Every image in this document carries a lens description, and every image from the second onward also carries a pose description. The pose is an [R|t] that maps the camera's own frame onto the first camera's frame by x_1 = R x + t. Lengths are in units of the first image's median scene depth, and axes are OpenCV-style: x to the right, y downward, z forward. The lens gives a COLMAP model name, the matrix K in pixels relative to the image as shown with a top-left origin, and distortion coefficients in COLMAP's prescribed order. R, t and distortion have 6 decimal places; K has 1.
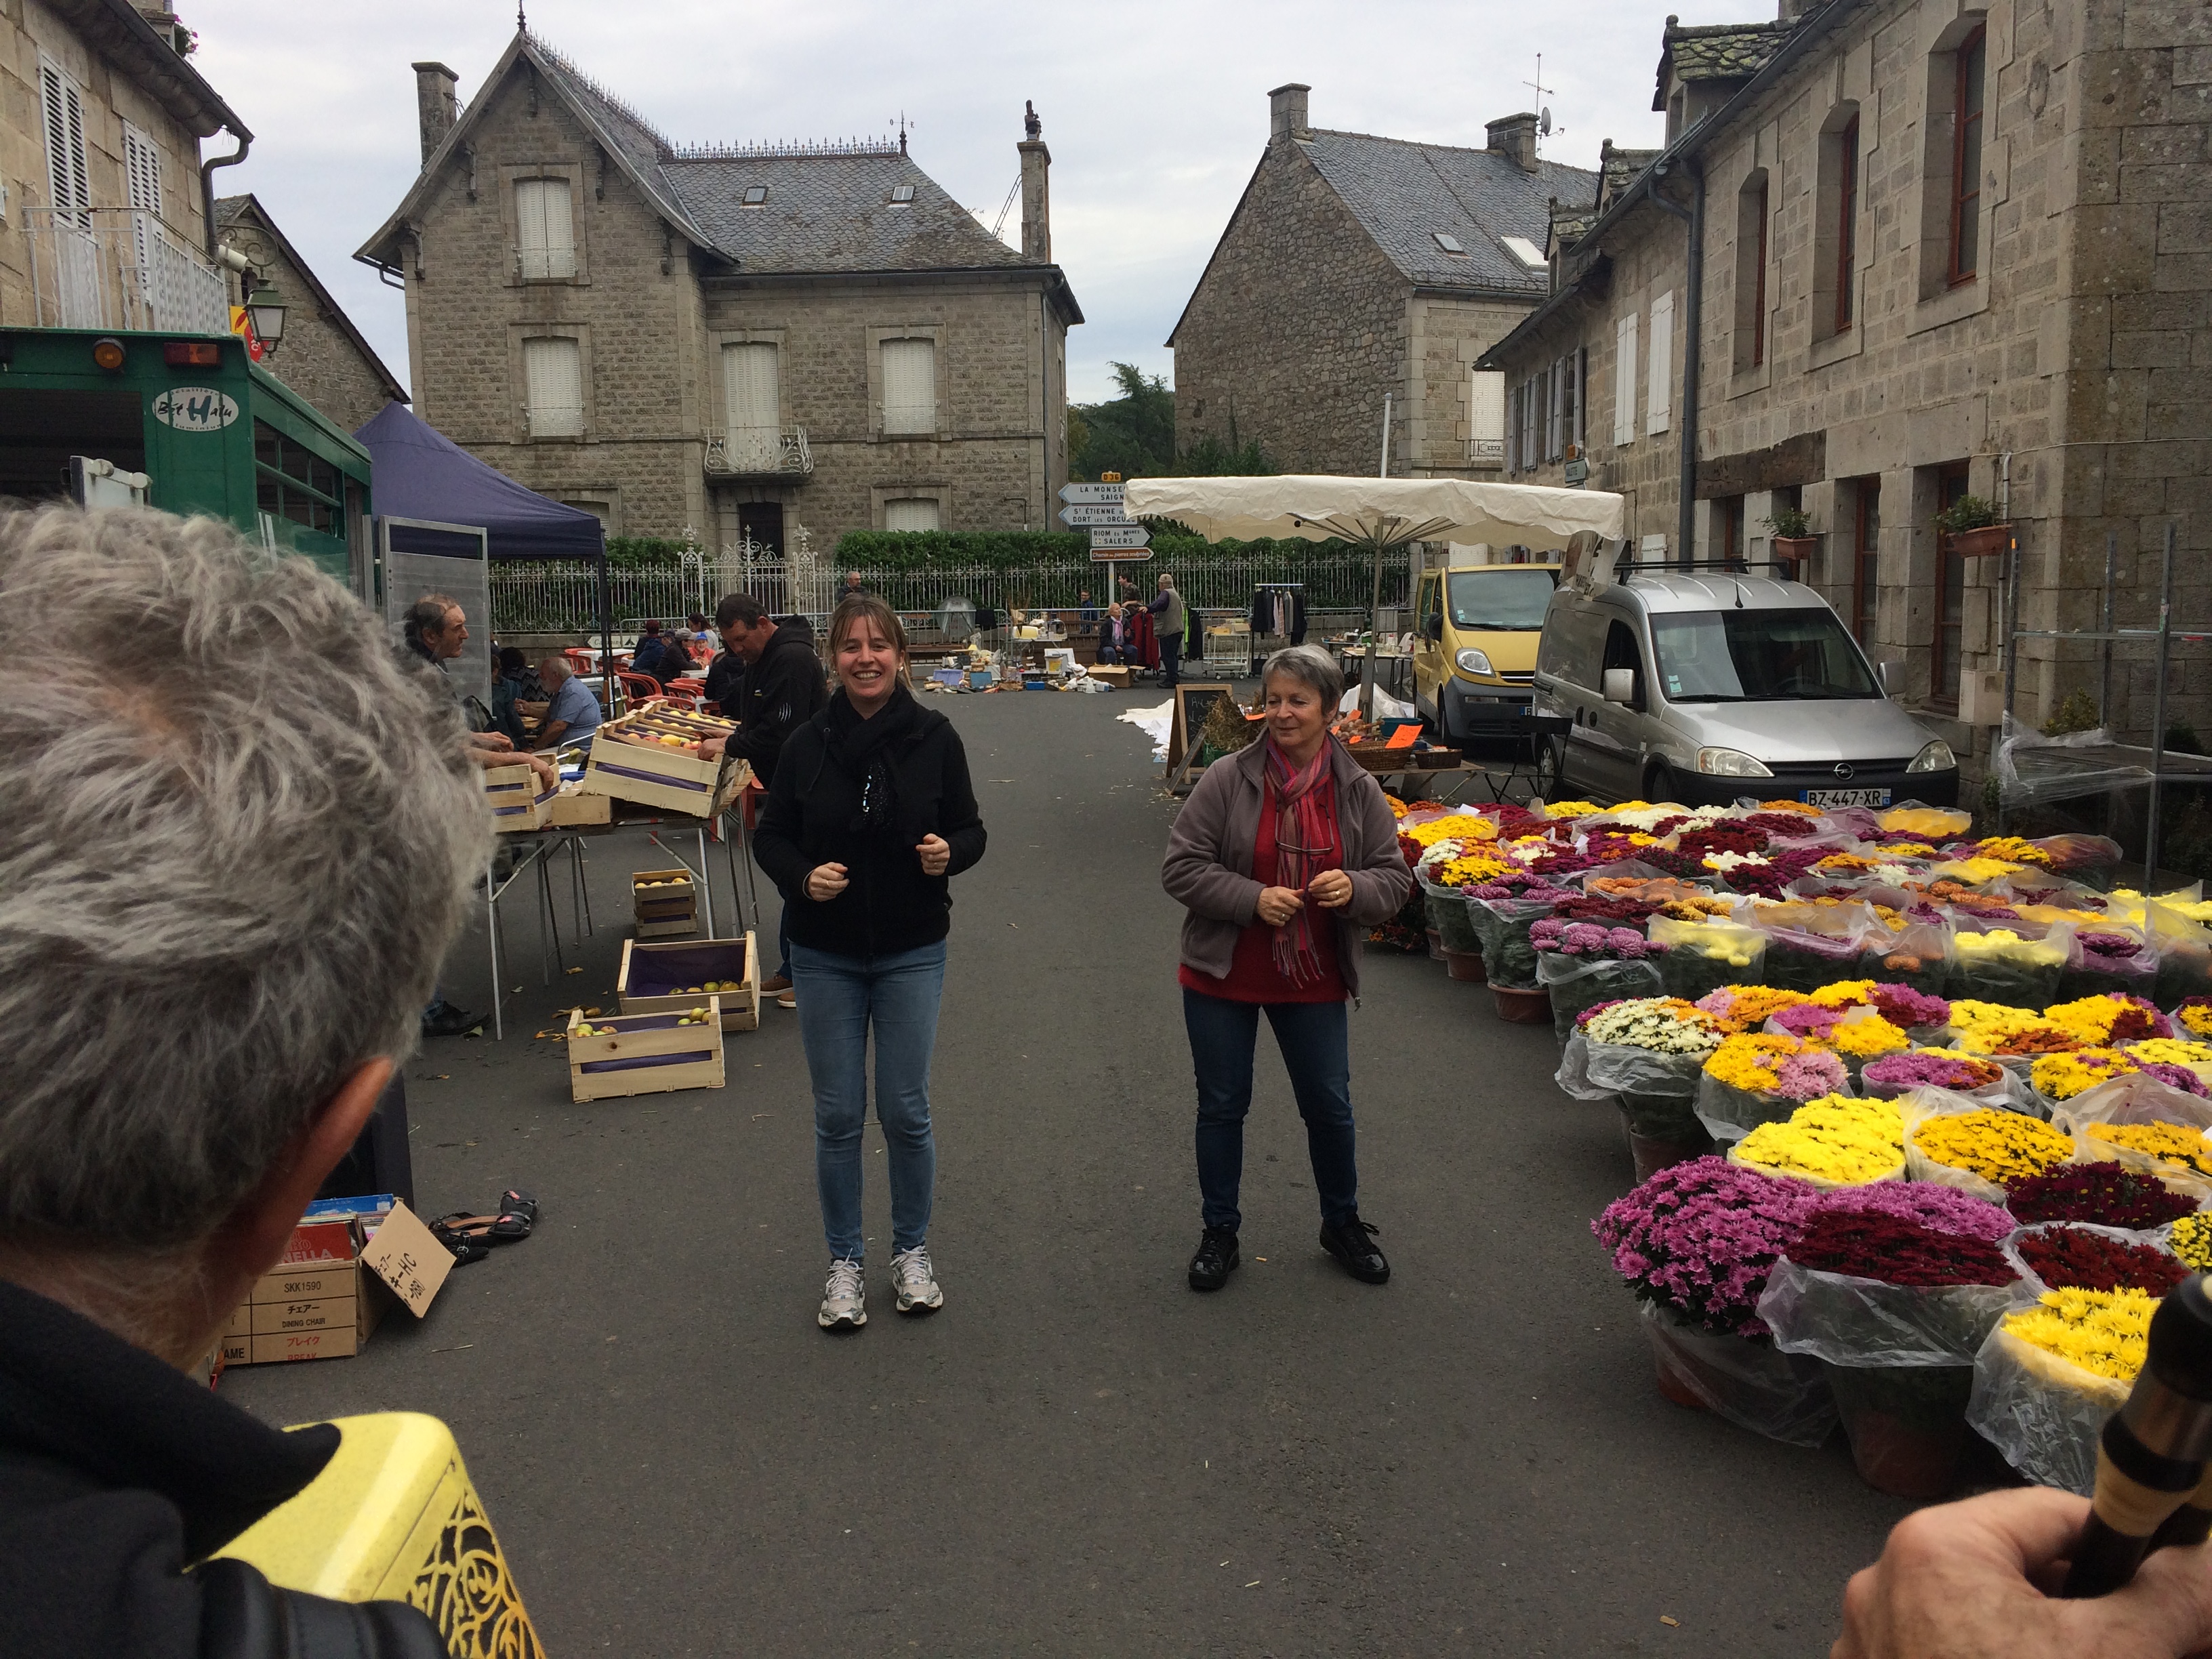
lens RADIAL K [[1884.2, 0, 1103.2], [0, 1884.2, 802.1], [0, 0, 1]] dist [0.088467, -0.122032]
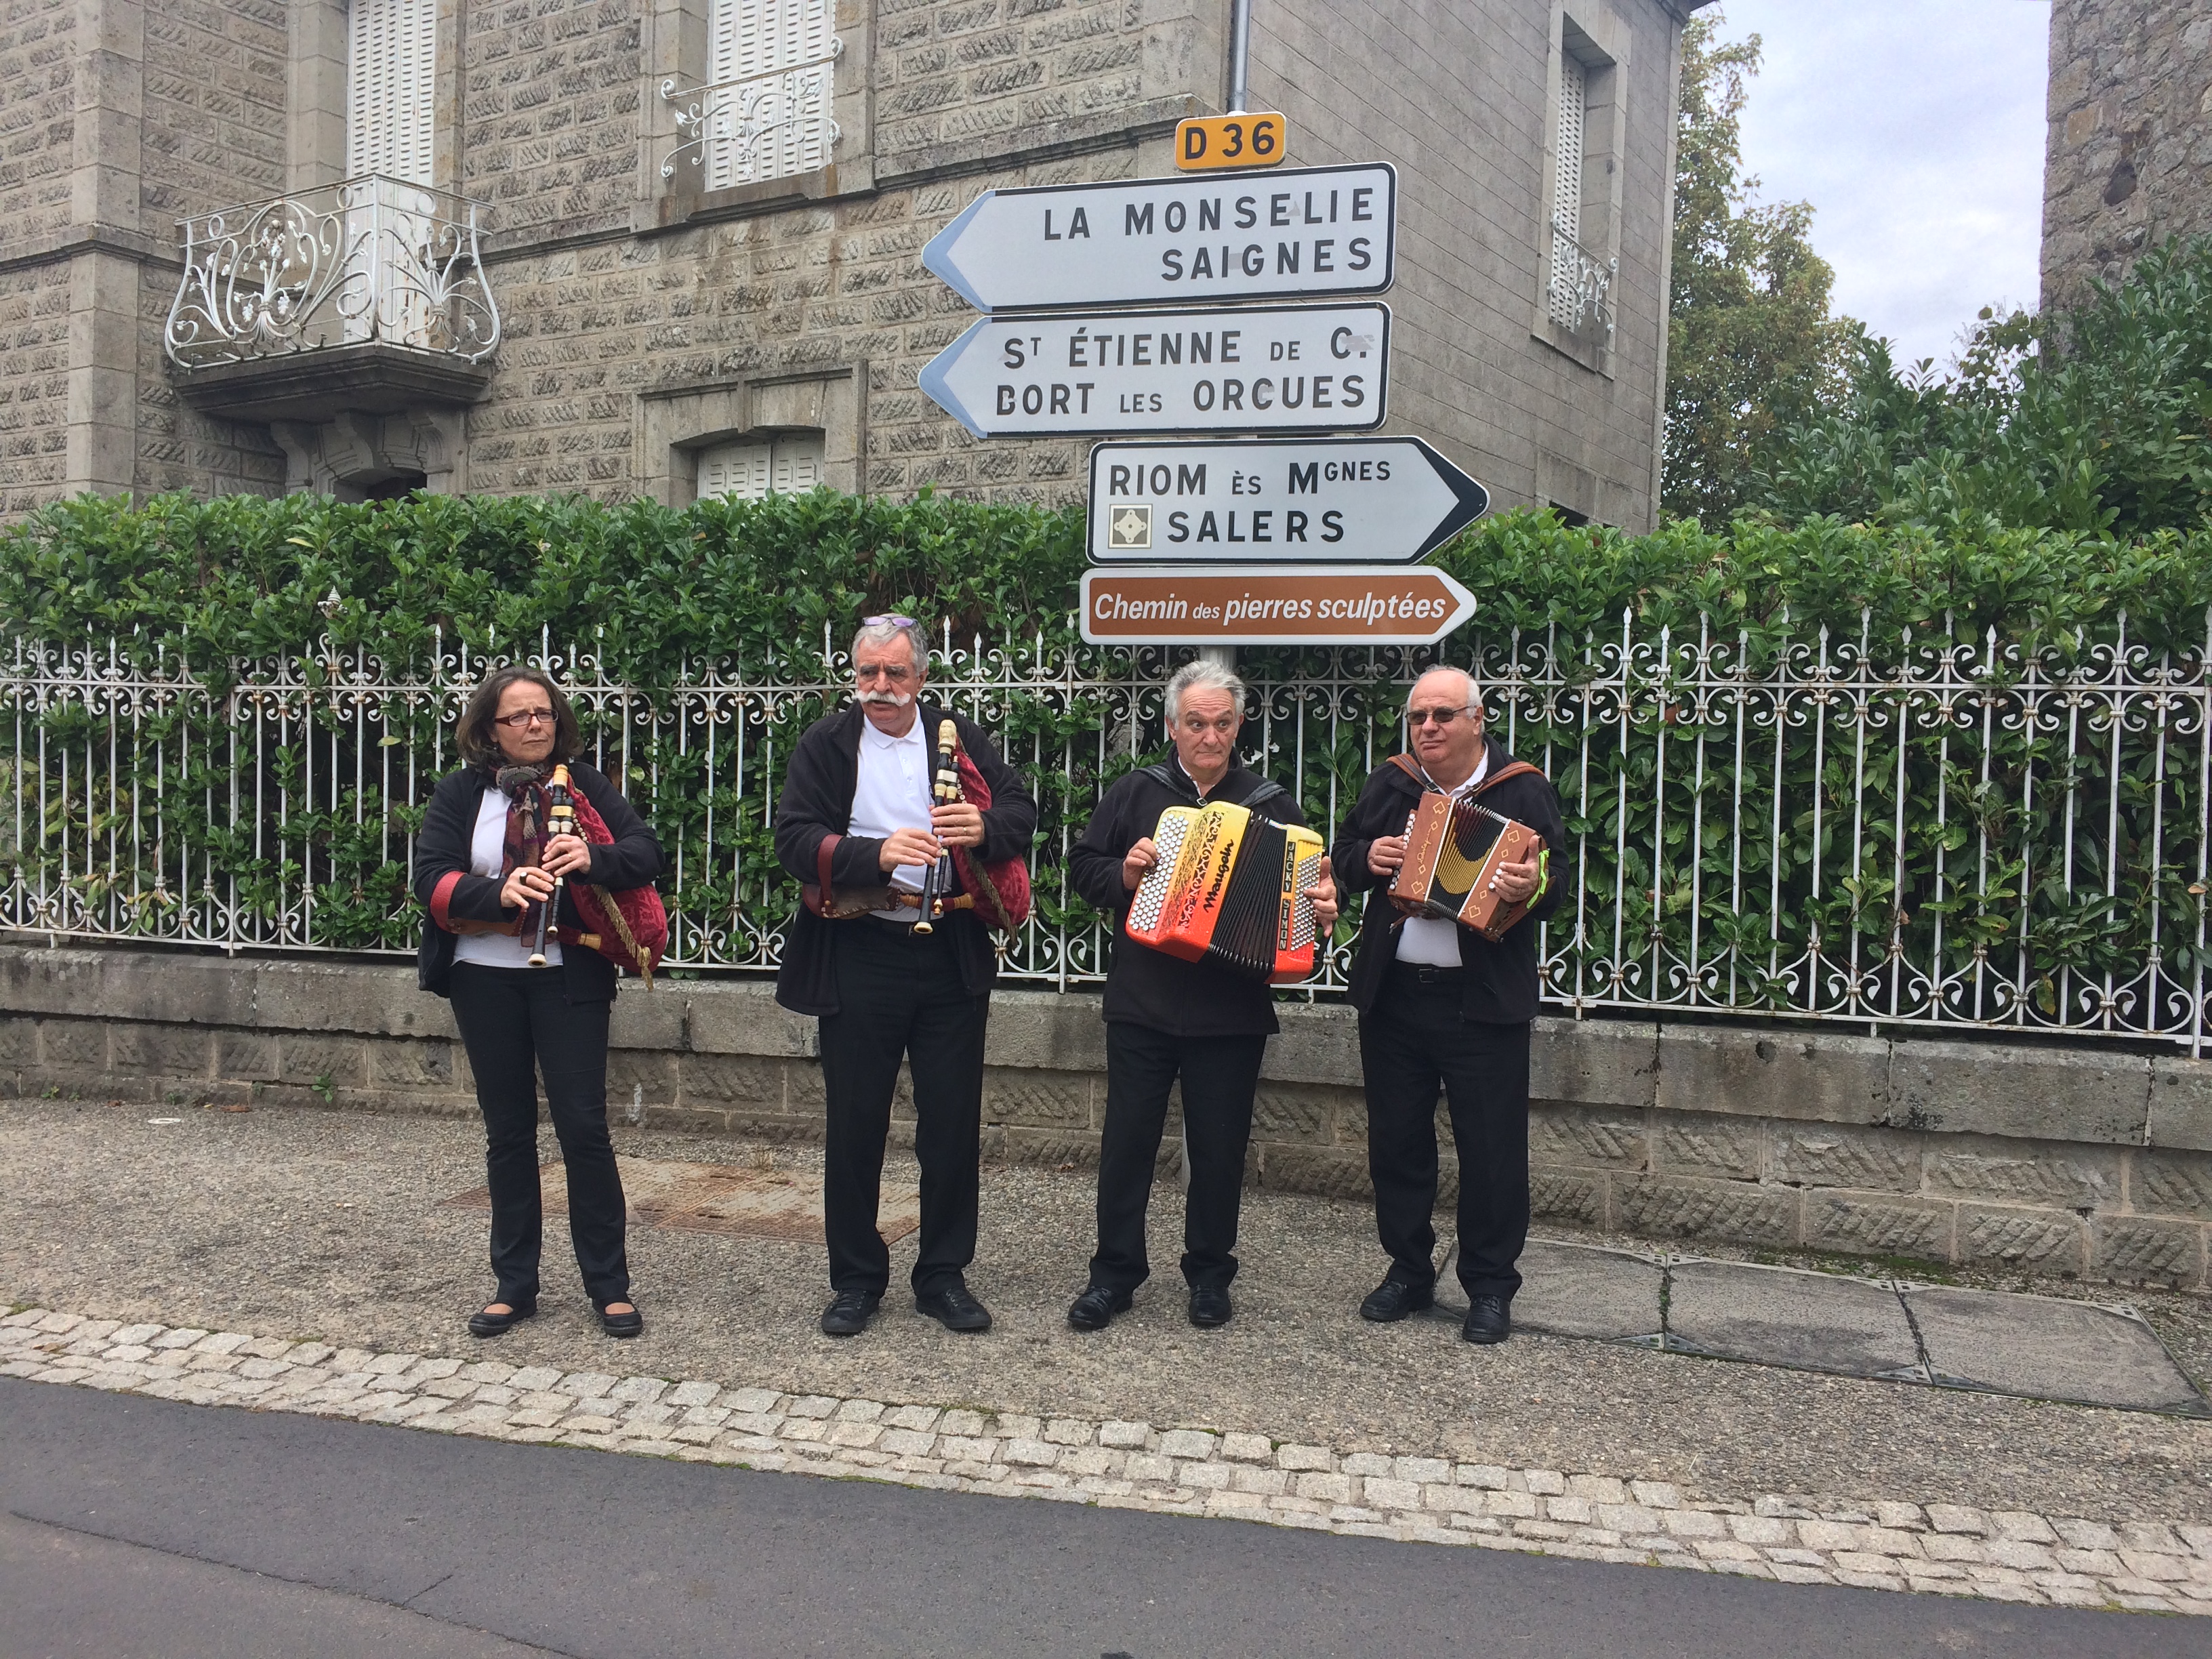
lens RADIAL K [[1889.6, 0, 1045.3], [0, 1889.6, 820.8], [0, 0, 1]] dist [0.130357, -0.140144]
pose [[0.861990, 0.056516, -0.503765, 0.225304], [-0.099765, 0.993244, -0.059278, -0.291923], [0.497012, 0.101355, 0.861804, 2.462227]]
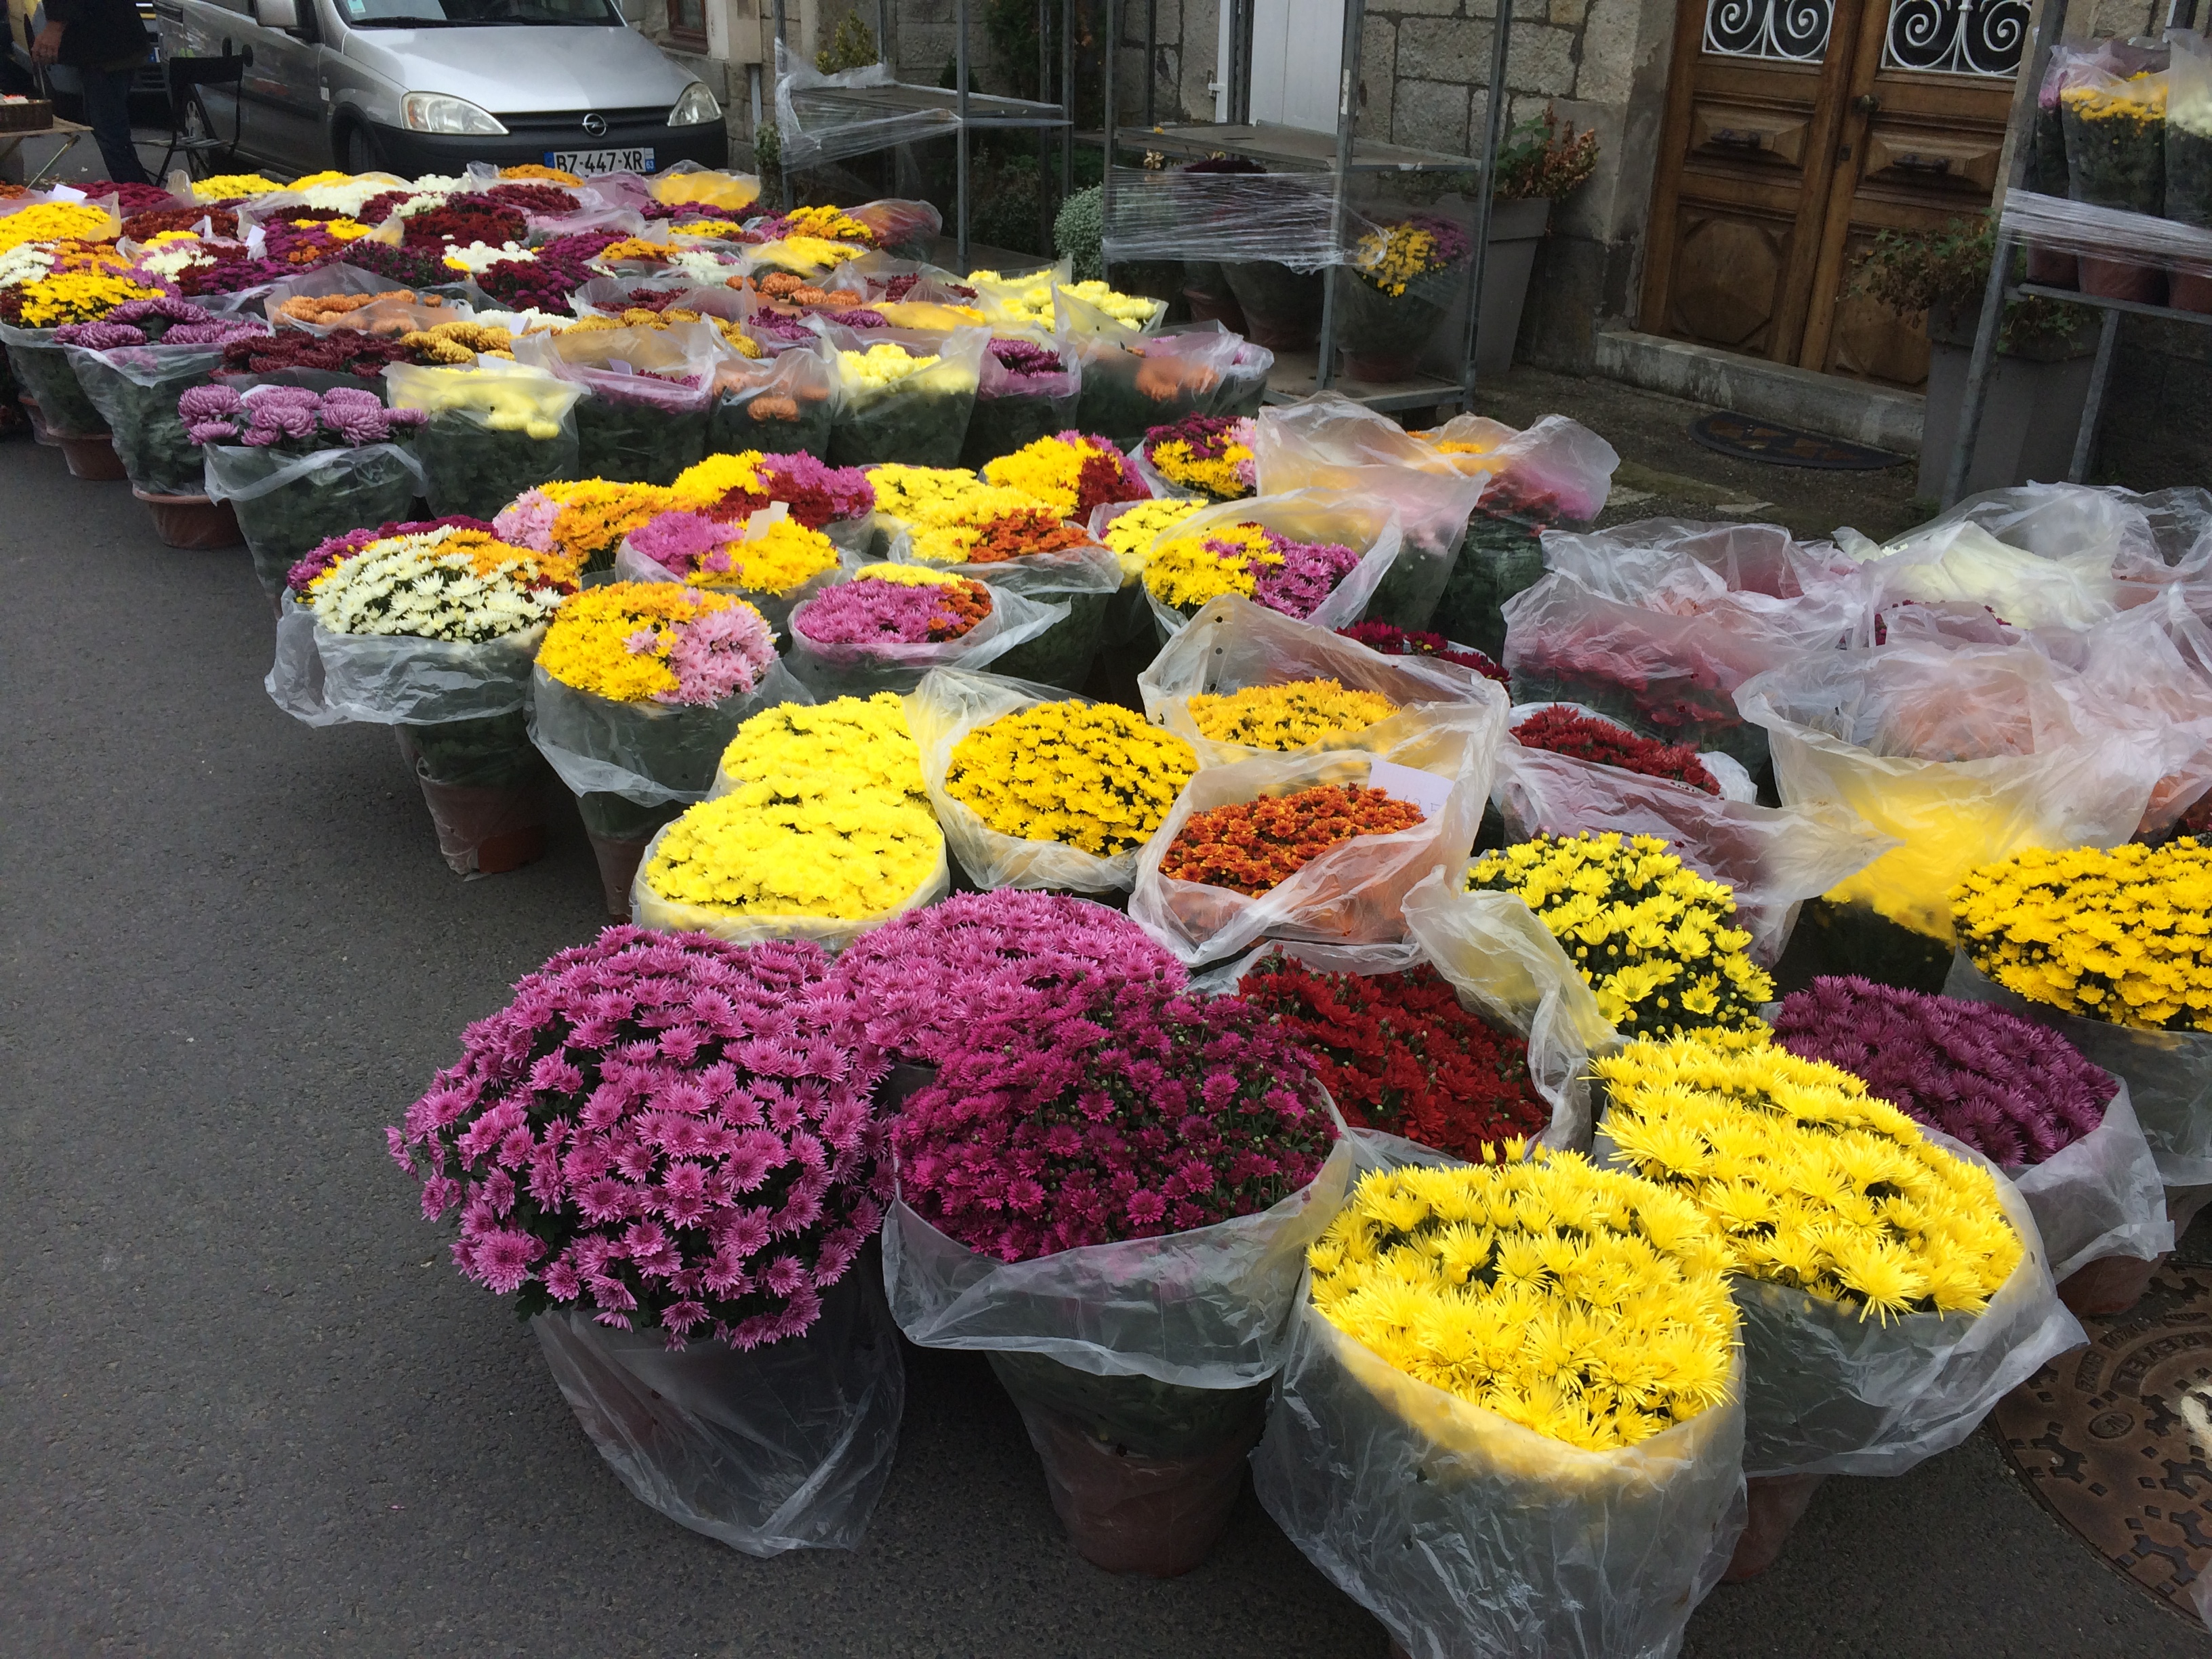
lens RADIAL K [[1892.4, 0, 1089.9], [0, 1892.4, 835.6], [0, 0, 1]] dist [0.078098, -0.107499]
pose [[0.804739, -0.223132, 0.550097, 0.049296], [0.032799, 0.941966, 0.334101, 0.002402], [-0.592722, -0.250822, 0.765356, 0.179237]]
